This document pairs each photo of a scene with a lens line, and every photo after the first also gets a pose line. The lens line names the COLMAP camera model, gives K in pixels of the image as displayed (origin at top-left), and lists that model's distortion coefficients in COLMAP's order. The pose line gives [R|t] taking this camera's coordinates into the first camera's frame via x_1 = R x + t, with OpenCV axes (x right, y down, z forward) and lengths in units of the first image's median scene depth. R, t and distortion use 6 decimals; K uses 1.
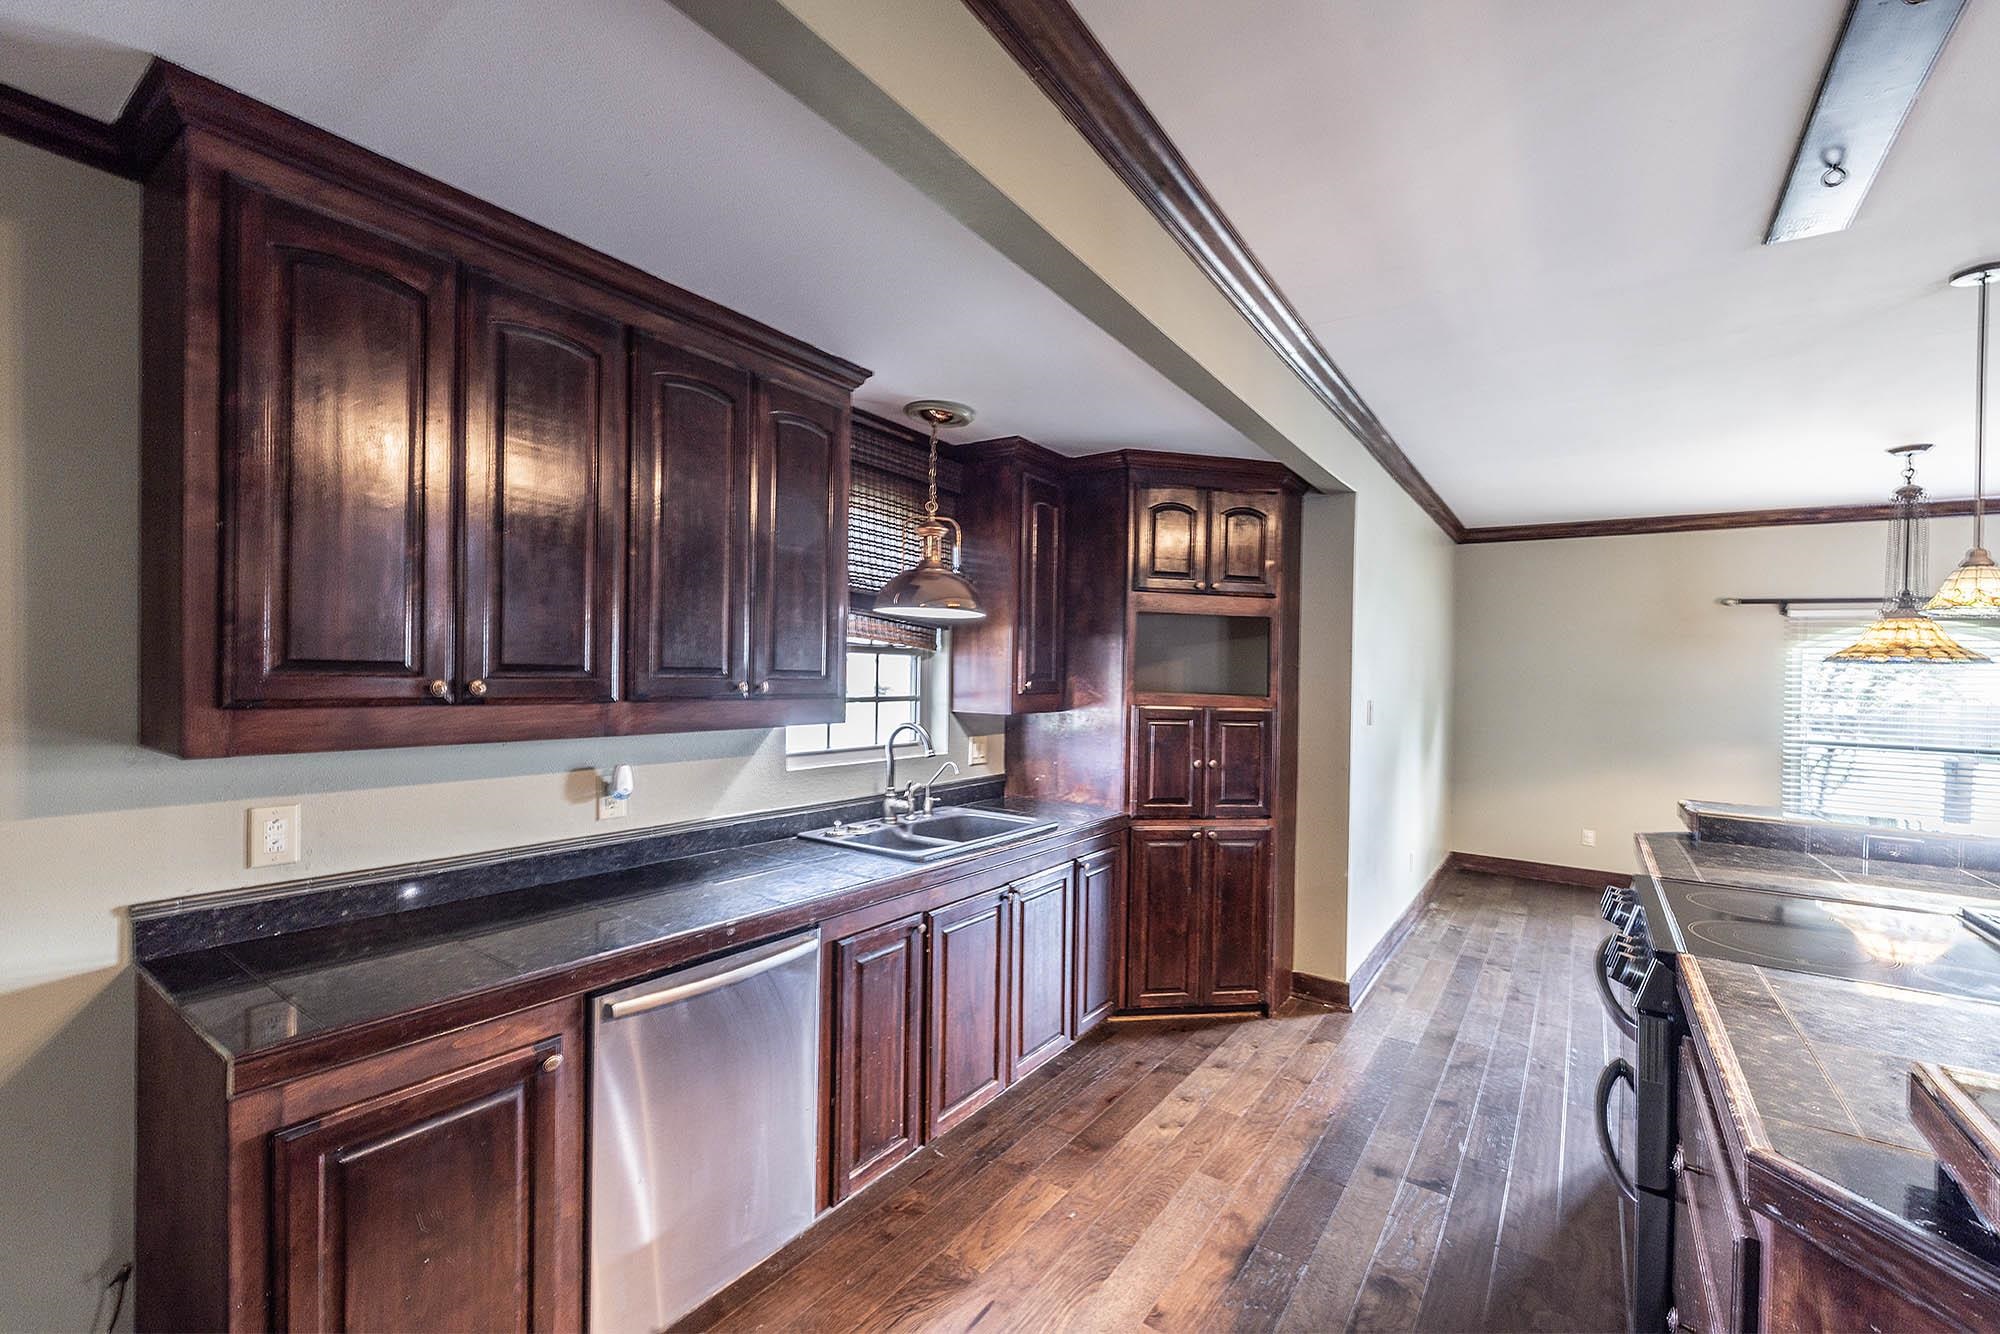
lens RADIAL K [[801.3, 0, 1043.8], [0, 801.3, 672.1], [0, 0, 1]] dist [0.000696, 0.000097]
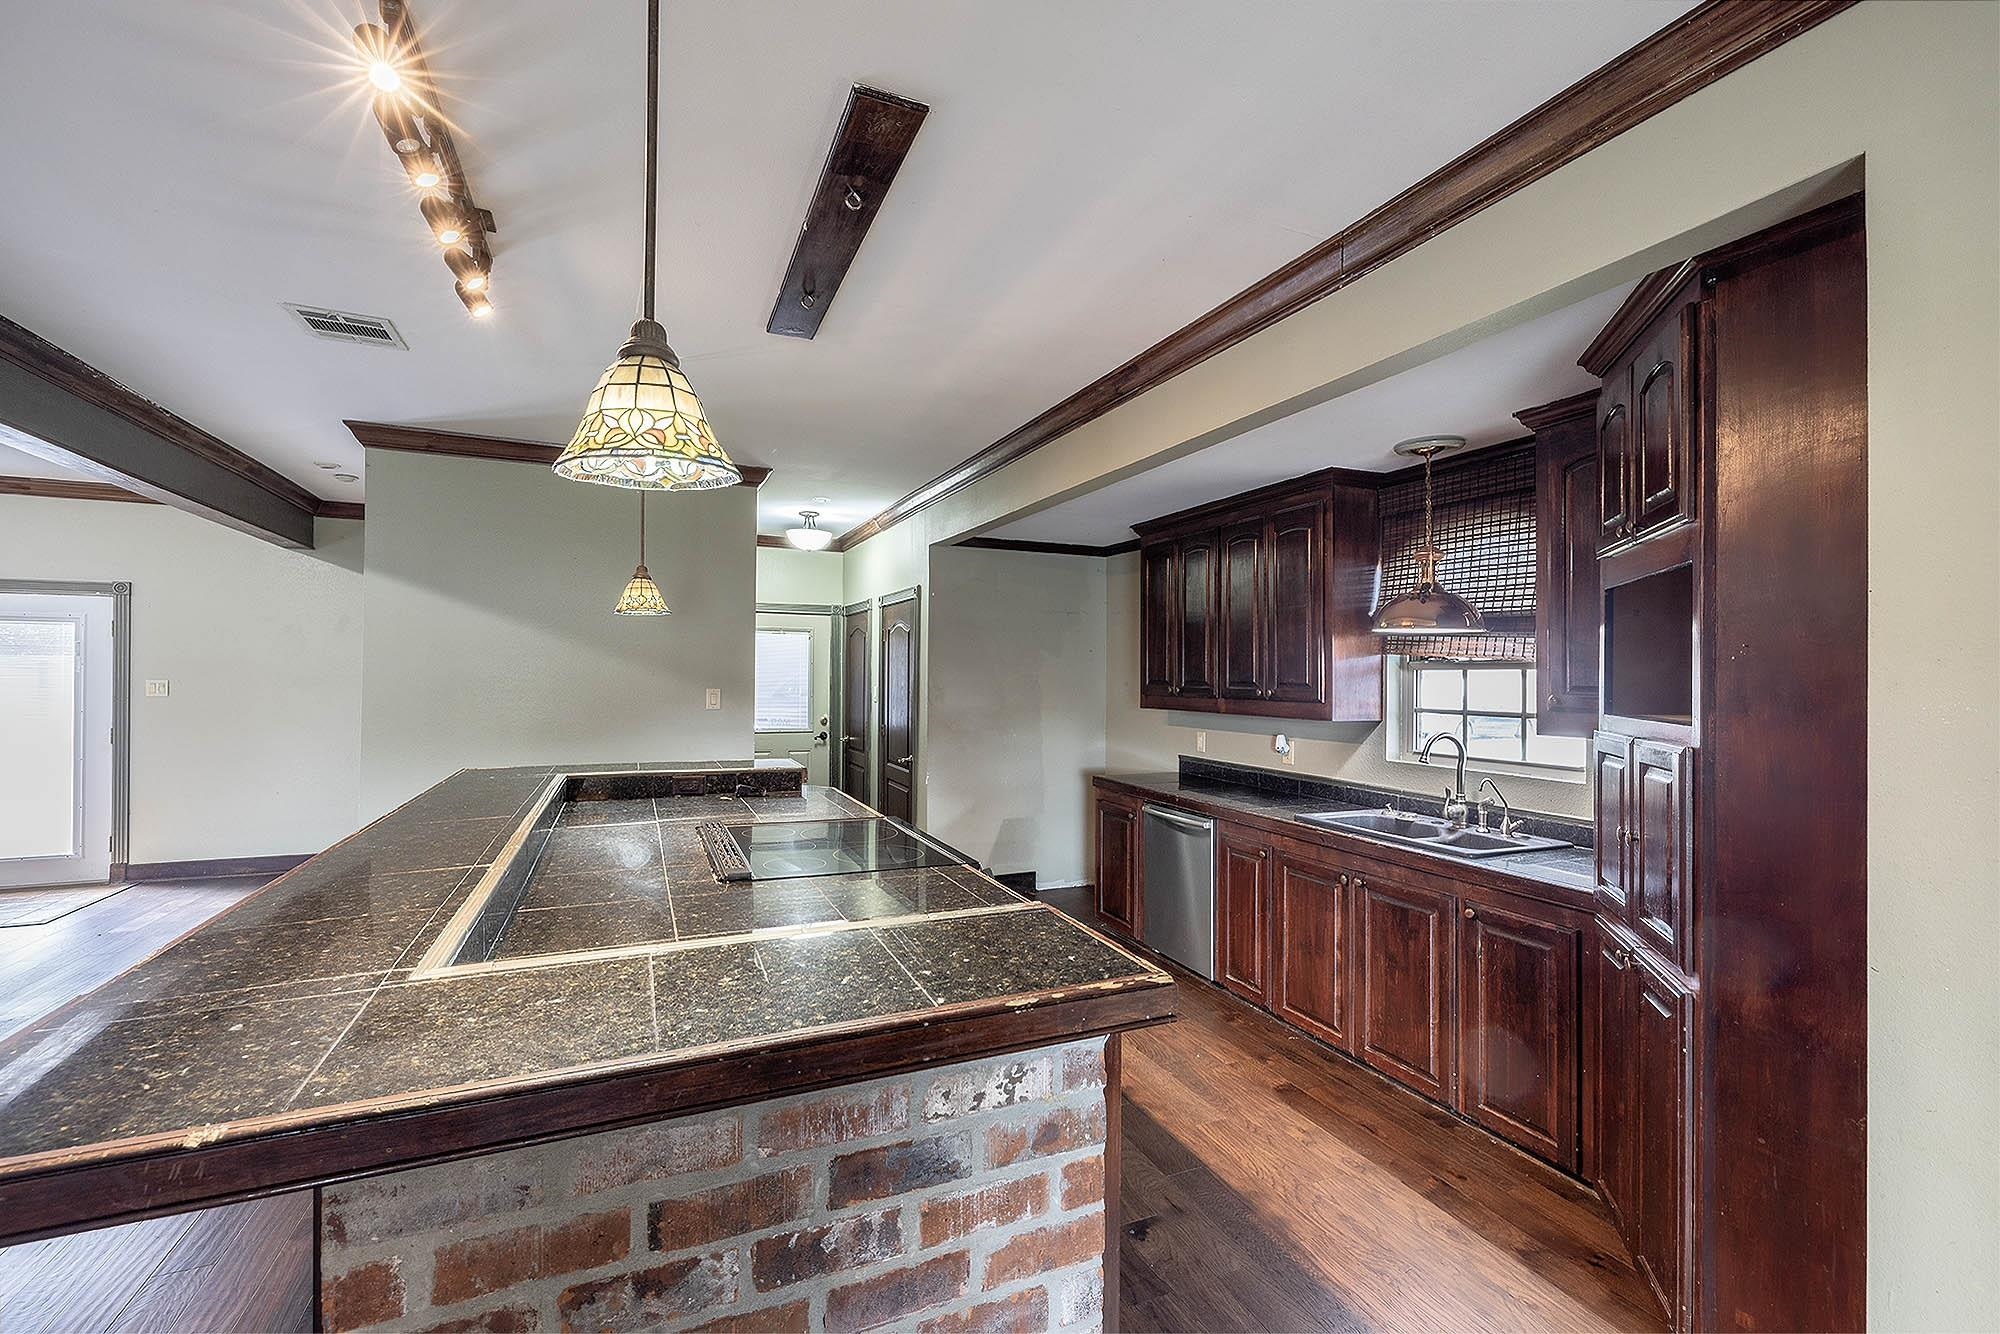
lens RADIAL K [[838.0, 0, 1000.0], [0, 838.0, 667.0], [0, 0, 1]] dist [0.016731, 0.000061]
pose [[-0.519601, -0.041818, -0.853385, 1.097759], [-0.025315, 0.999117, -0.033546, 0.028249], [0.854034, 0.004173, -0.520200, 1.055447]]
